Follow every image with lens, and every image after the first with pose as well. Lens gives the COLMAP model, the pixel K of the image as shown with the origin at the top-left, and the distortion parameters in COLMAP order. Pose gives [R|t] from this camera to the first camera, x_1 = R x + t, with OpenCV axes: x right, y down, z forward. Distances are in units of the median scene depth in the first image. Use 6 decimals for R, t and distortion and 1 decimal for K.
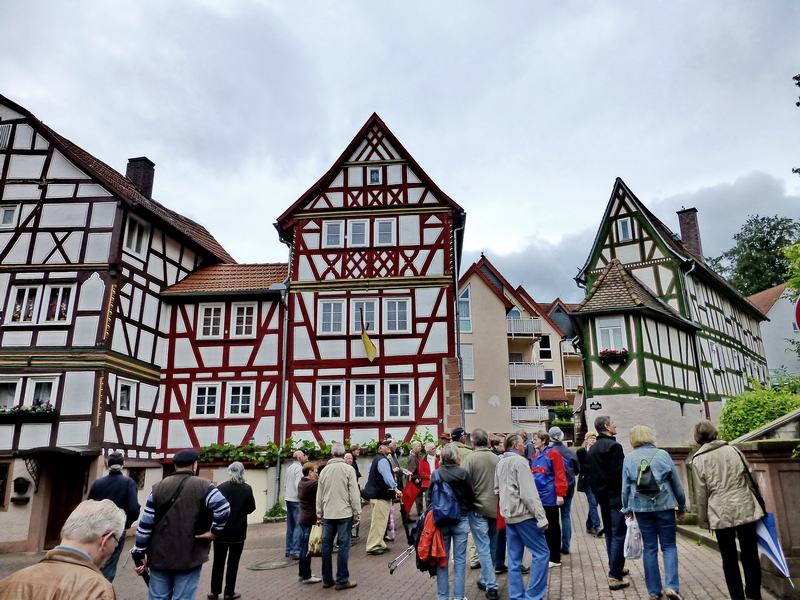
lens RADIAL K [[589.6, 0, 396.2], [0, 589.6, 296.1], [0, 0, 1]] dist [-0.012439, 0.001645]
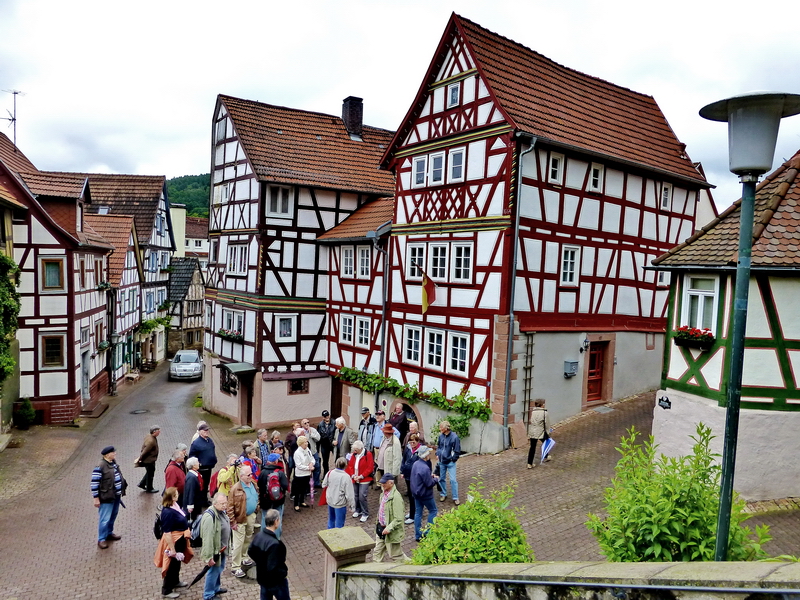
lens RADIAL K [[589.6, 0, 397.9], [0, 589.6, 292.9], [0, 0, 1]] dist [-0.012439, 0.001645]
pose [[0.642692, 0.069510, -0.762965, 0.650186], [0.165930, 0.959609, 0.227198, -0.148922], [0.747940, -0.272617, 0.605199, 0.368586]]
